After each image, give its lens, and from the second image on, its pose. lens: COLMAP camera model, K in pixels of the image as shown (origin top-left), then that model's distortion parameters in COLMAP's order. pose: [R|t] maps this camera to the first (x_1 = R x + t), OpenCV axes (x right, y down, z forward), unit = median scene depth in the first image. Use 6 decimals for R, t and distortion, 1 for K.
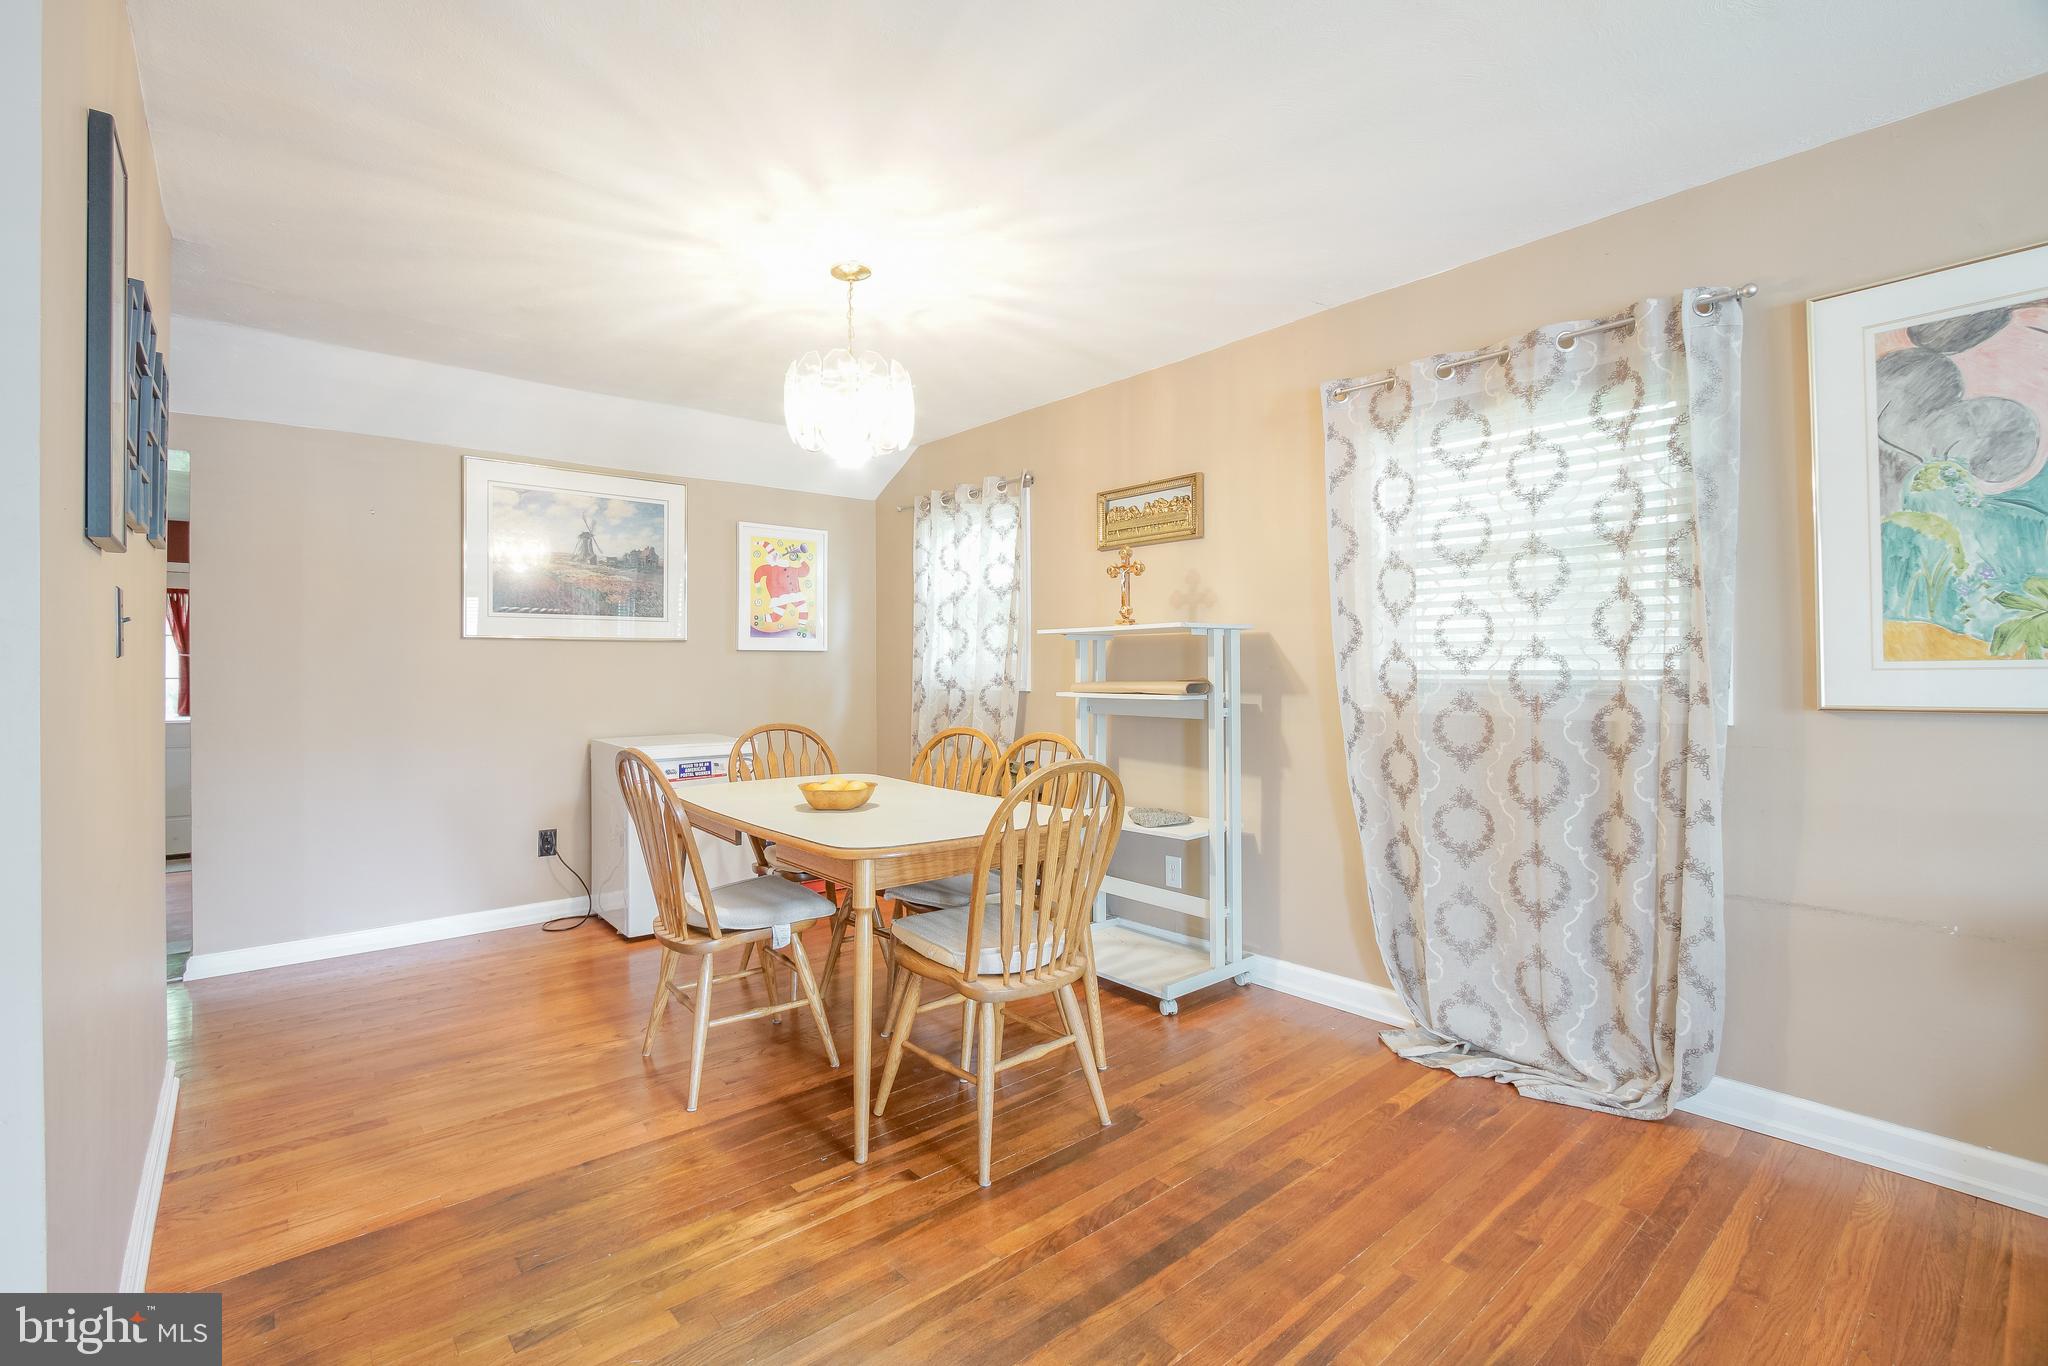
lens RADIAL K [[904.9, 0, 1020.8], [0, 904.9, 675.5], [0, 0, 1]] dist [-0.021406, 0.004789]
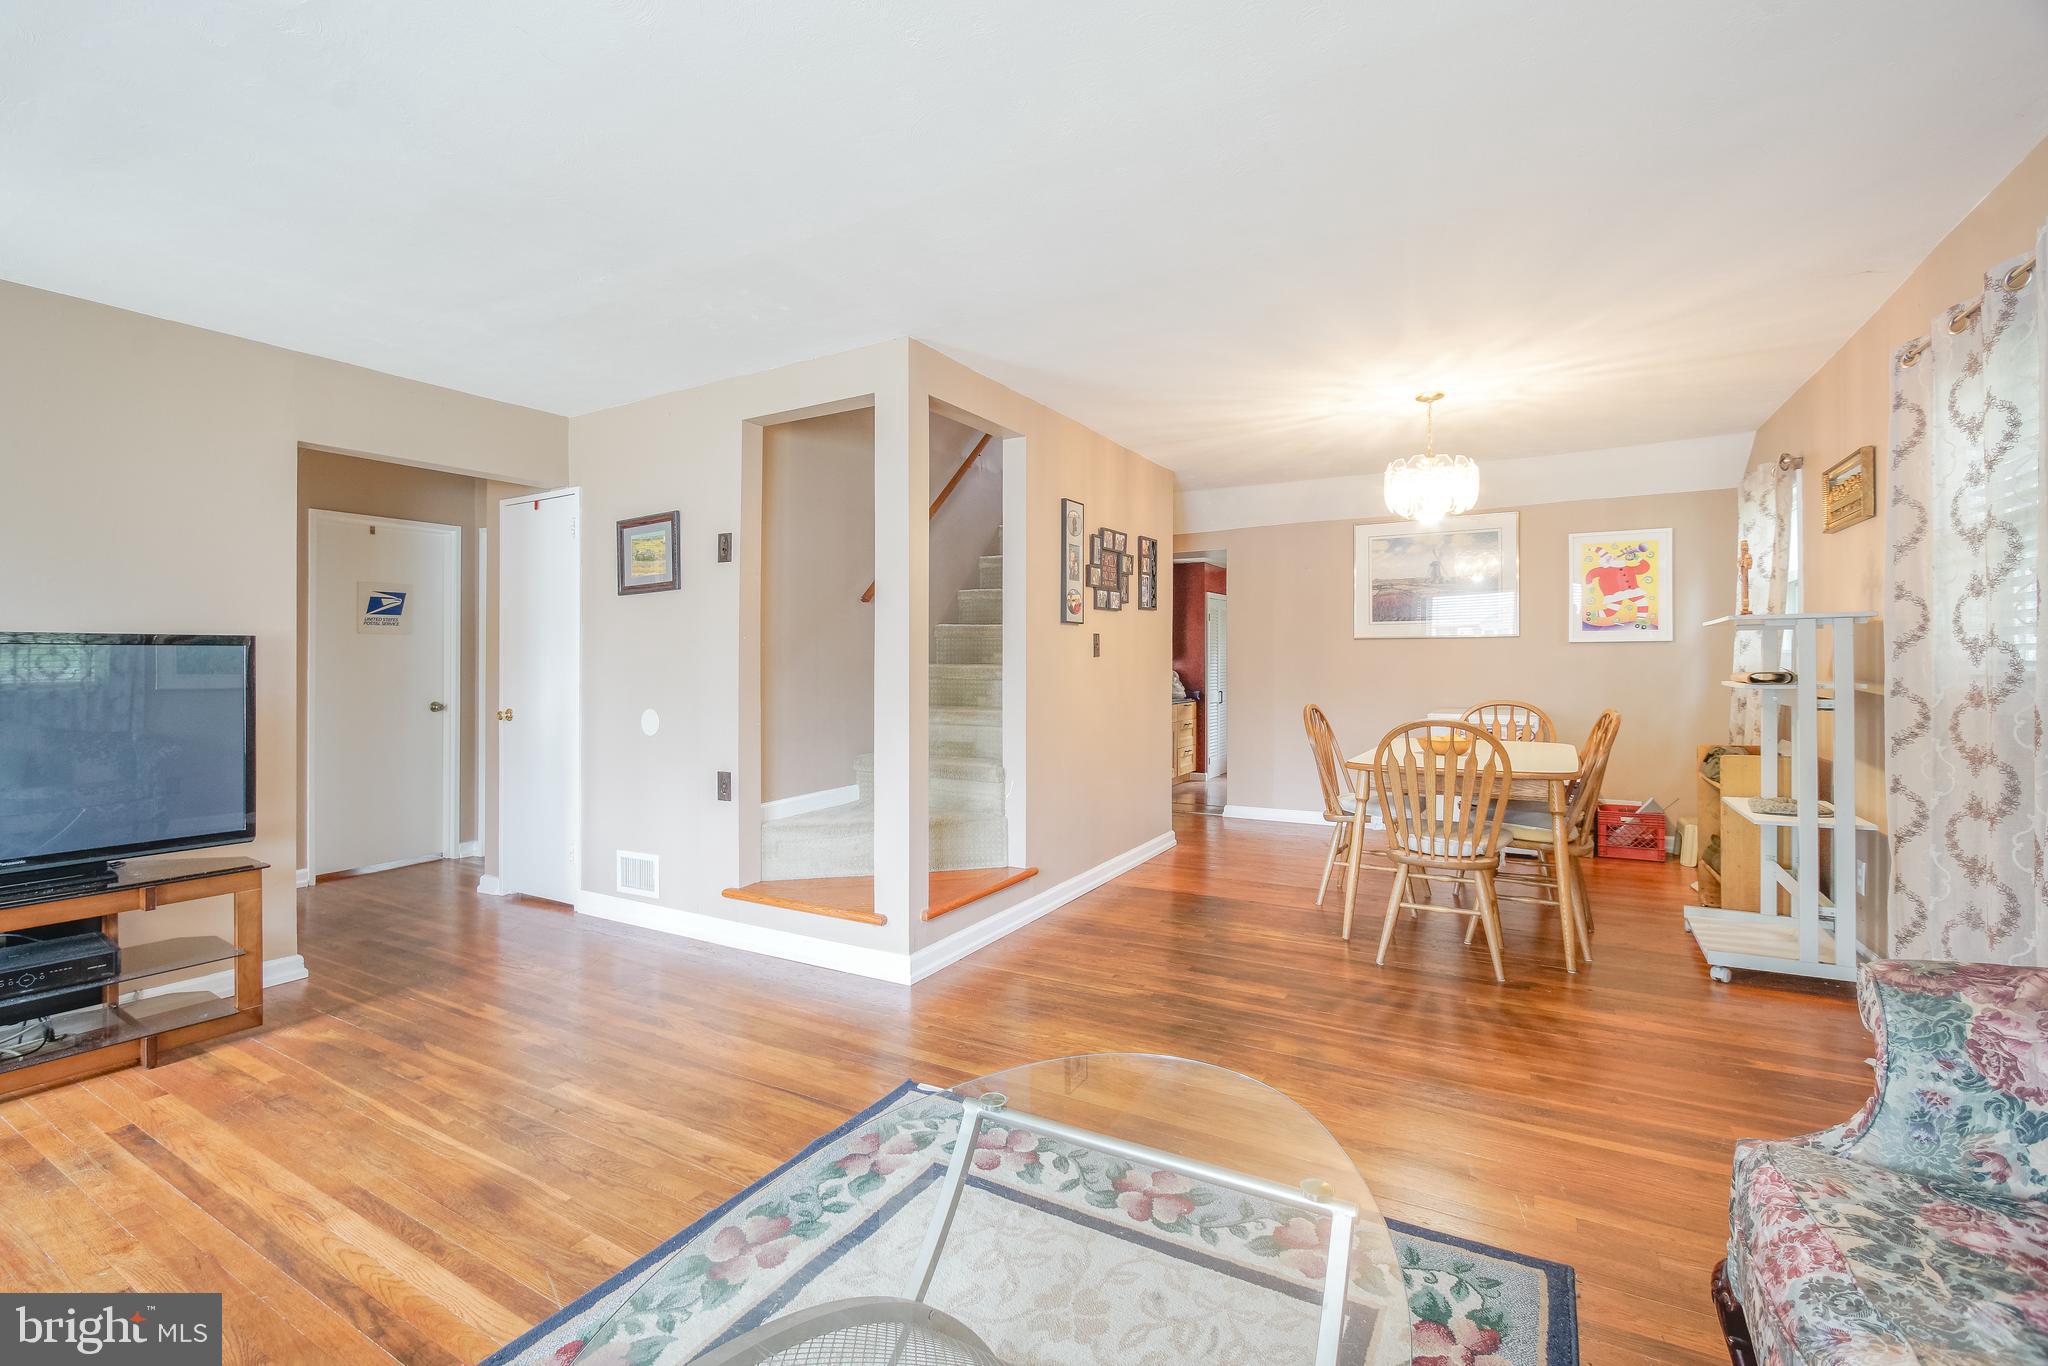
lens RADIAL K [[904.9, 0, 1002.2], [0, 904.9, 666.4], [0, 0, 1]] dist [-0.021406, 0.004789]
pose [[0.338270, 0.008434, -0.941011, 0.636112], [-0.004877, 0.999962, 0.007209, -0.001230], [0.941037, 0.002151, 0.338298, -0.119752]]
